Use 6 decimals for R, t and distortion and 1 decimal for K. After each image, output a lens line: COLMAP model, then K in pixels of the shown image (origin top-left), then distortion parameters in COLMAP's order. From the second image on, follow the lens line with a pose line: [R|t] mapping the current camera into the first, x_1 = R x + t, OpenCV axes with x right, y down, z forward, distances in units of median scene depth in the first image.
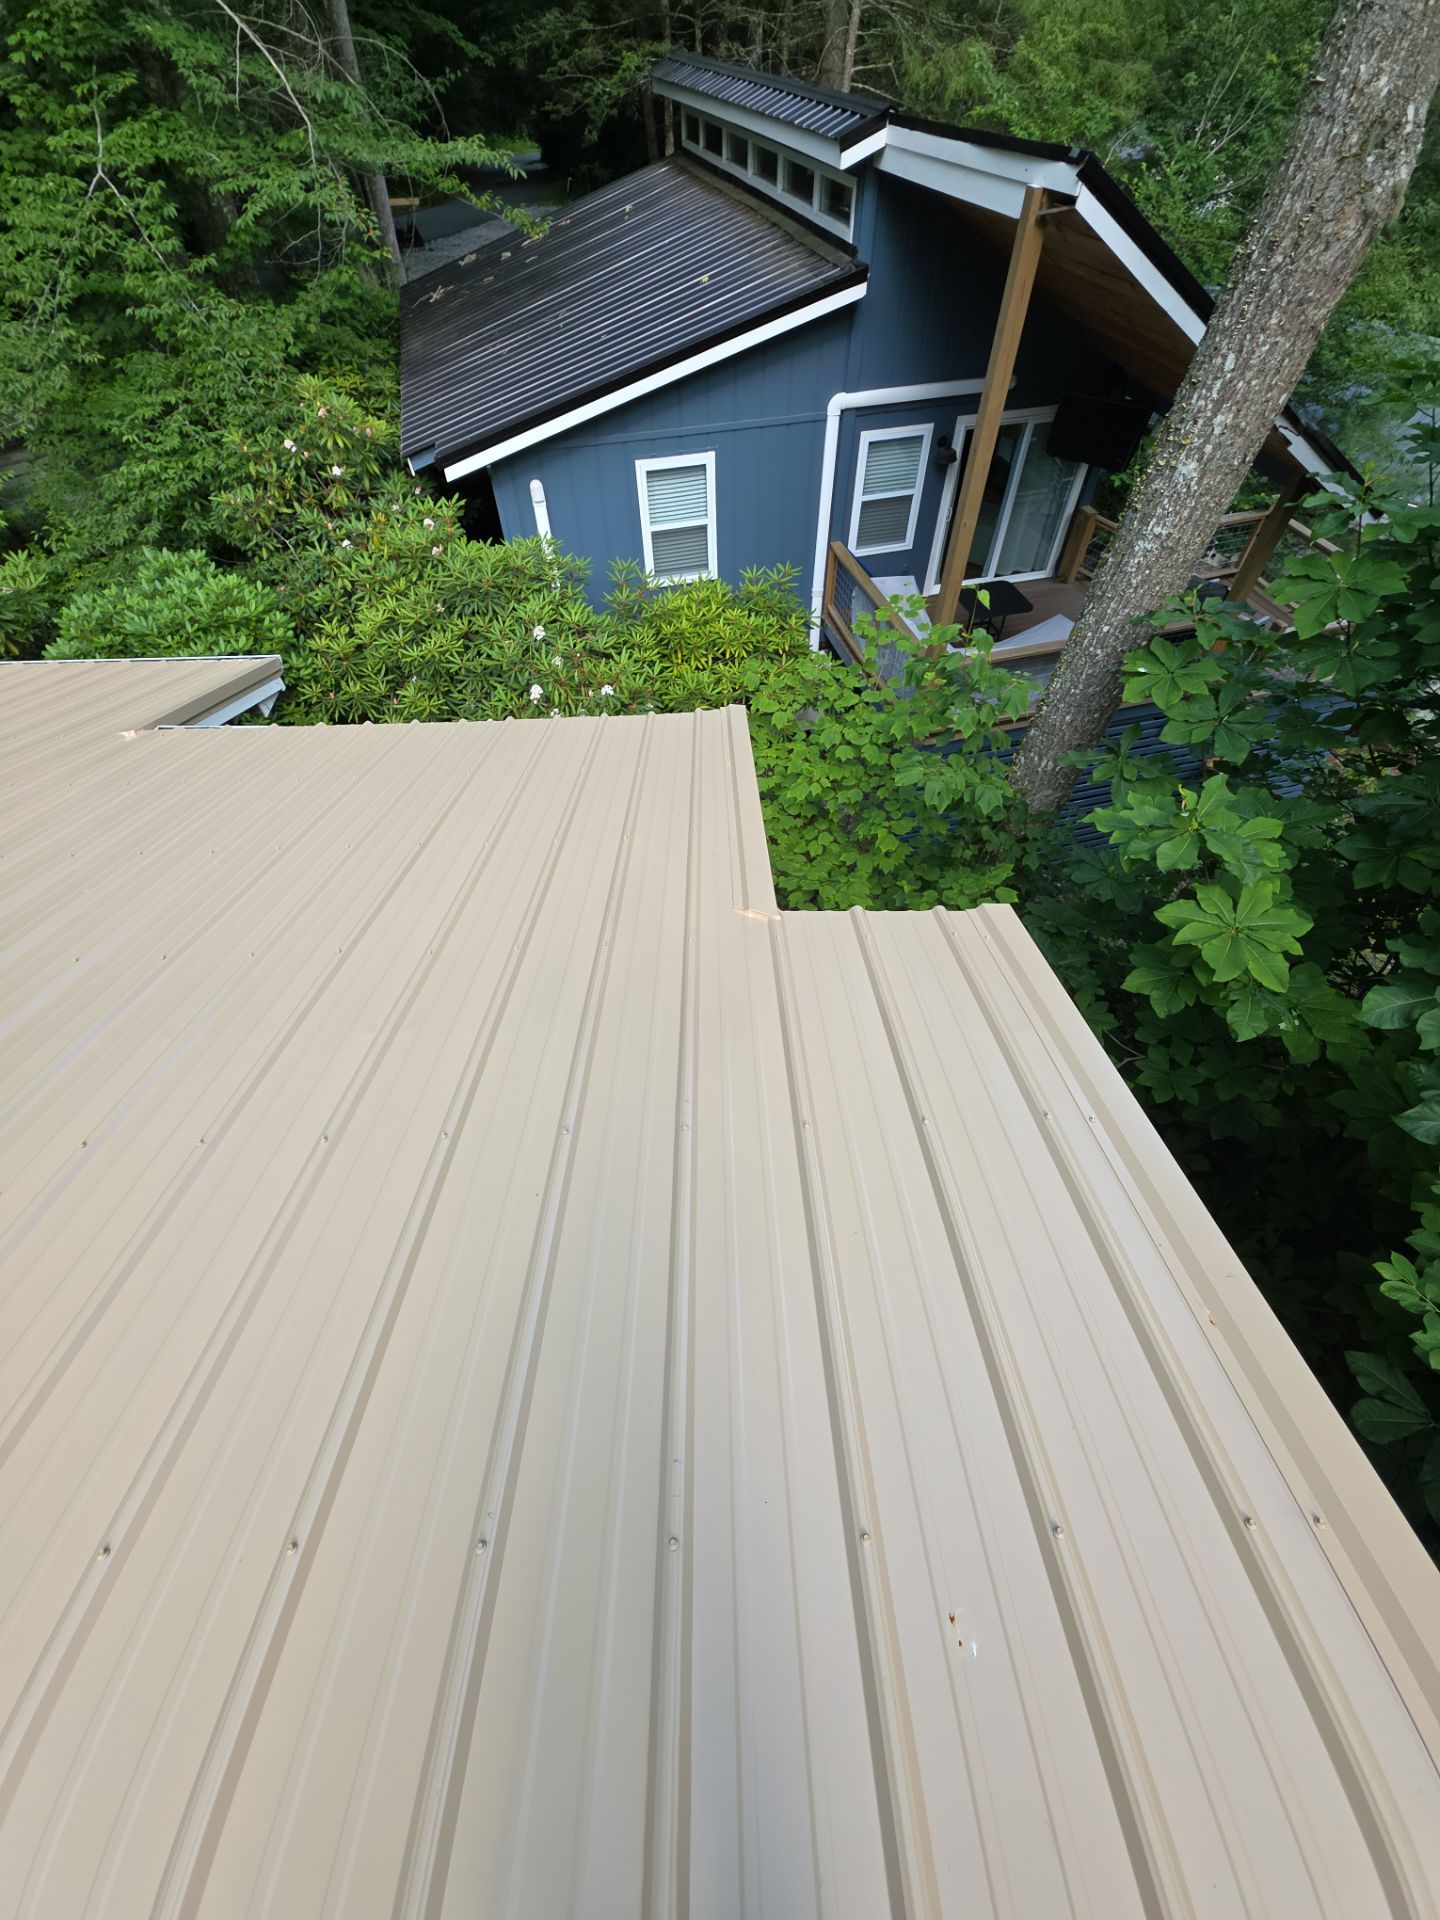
lens RADIAL K [[765.5, 0, 715.2], [0, 765.5, 992.1], [0, 0, 1]] dist [0.003056, -0.006076]
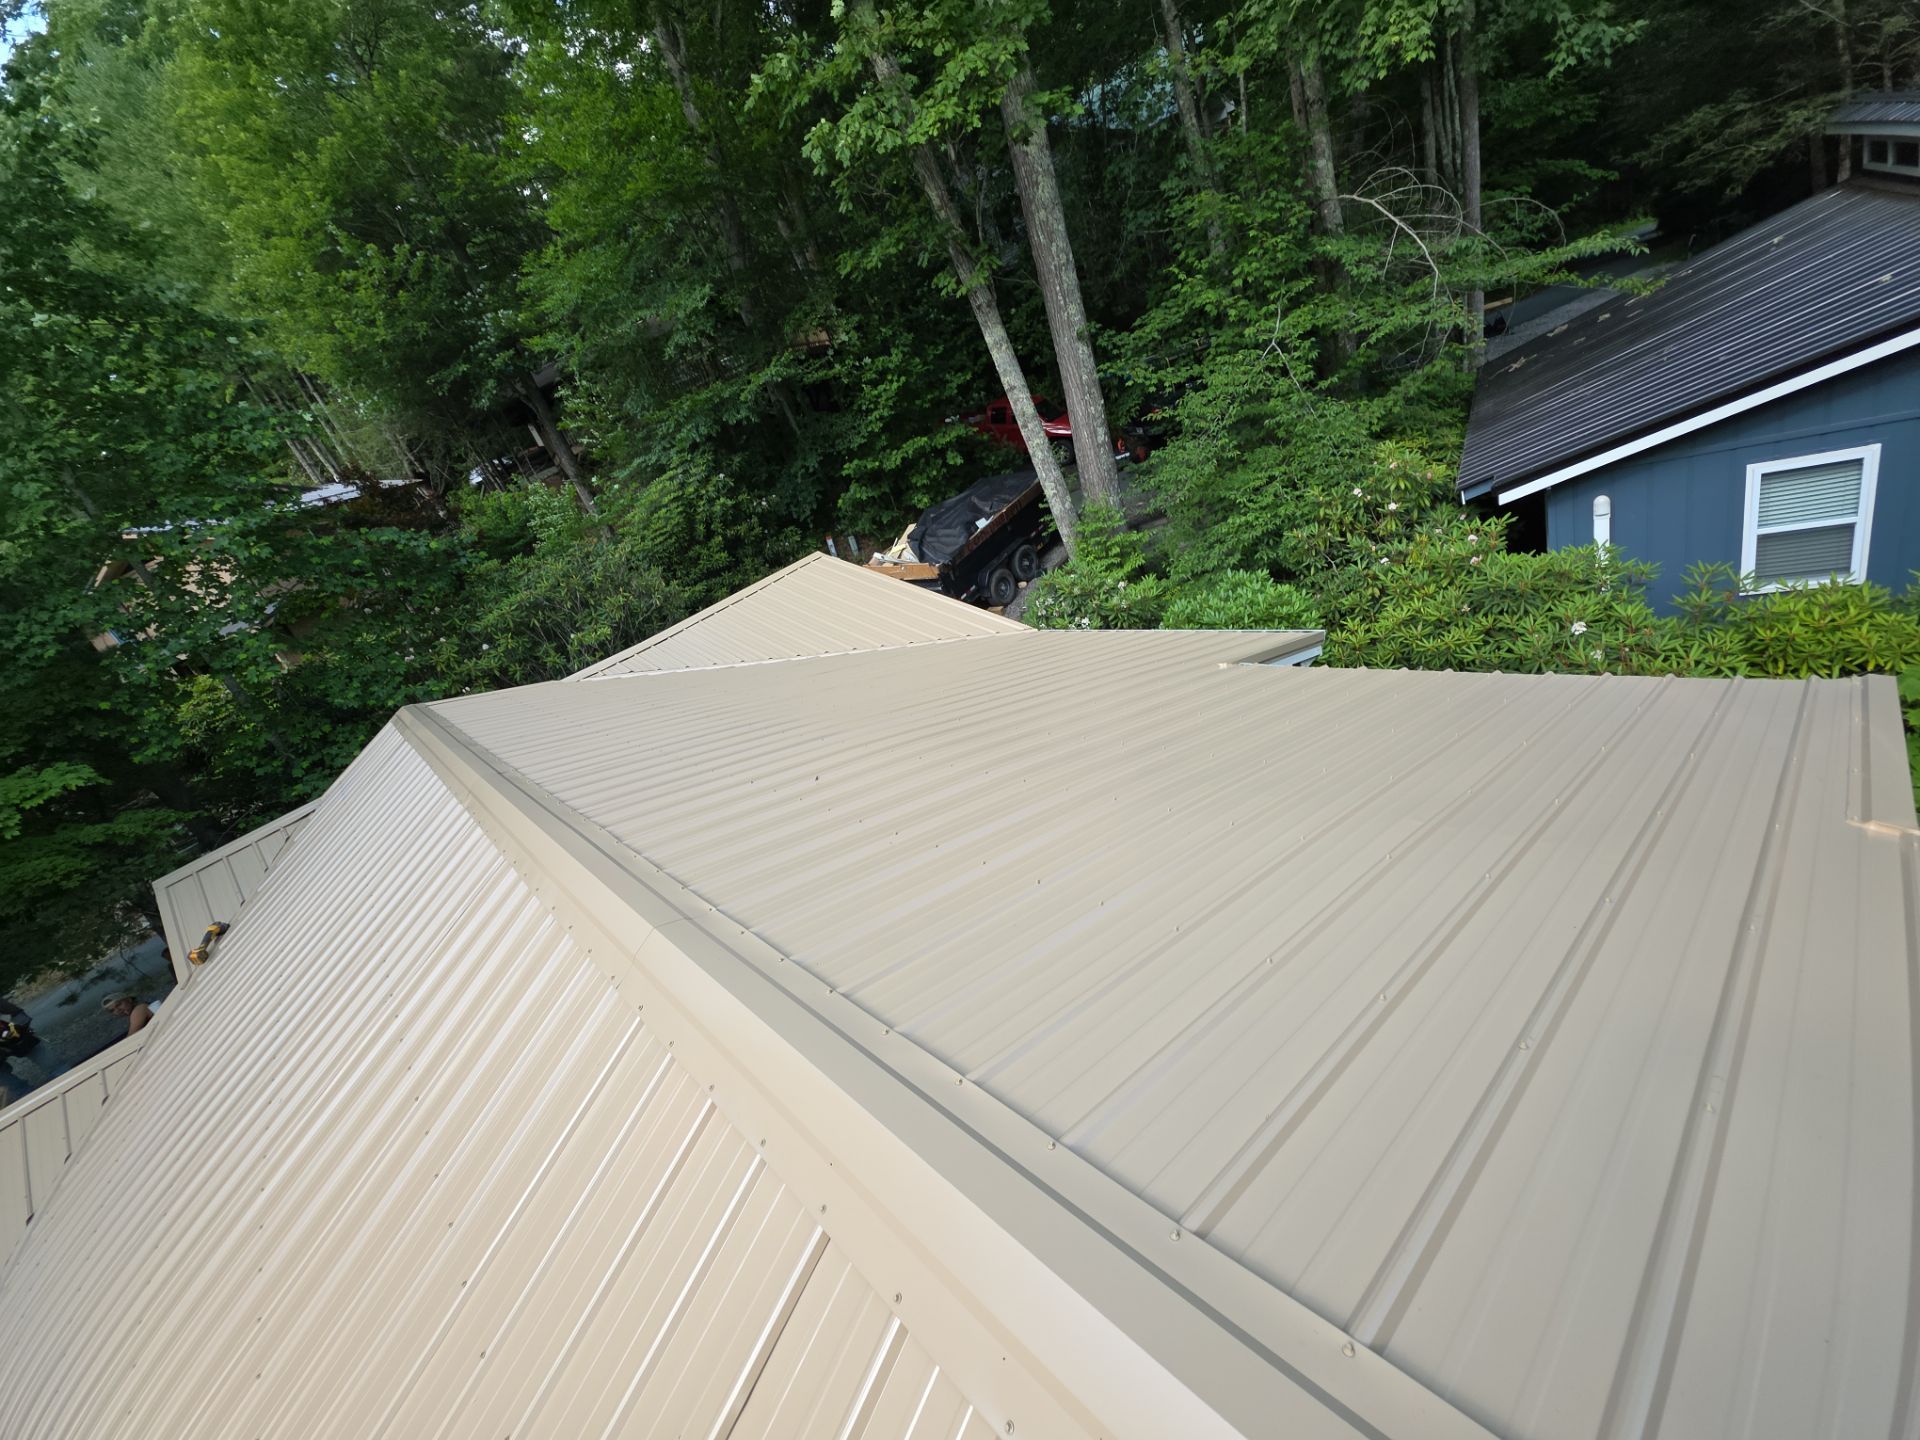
lens RADIAL K [[765.5, 0, 962.0], [0, 765.5, 731.0], [0, 0, 1]] dist [0.003056, -0.006076]
pose [[0.651715, 0.112321, -0.750101, 0.001212], [-0.353646, 0.919891, -0.169514, 0.076412], [0.670972, 0.375745, 0.639228, -0.077552]]
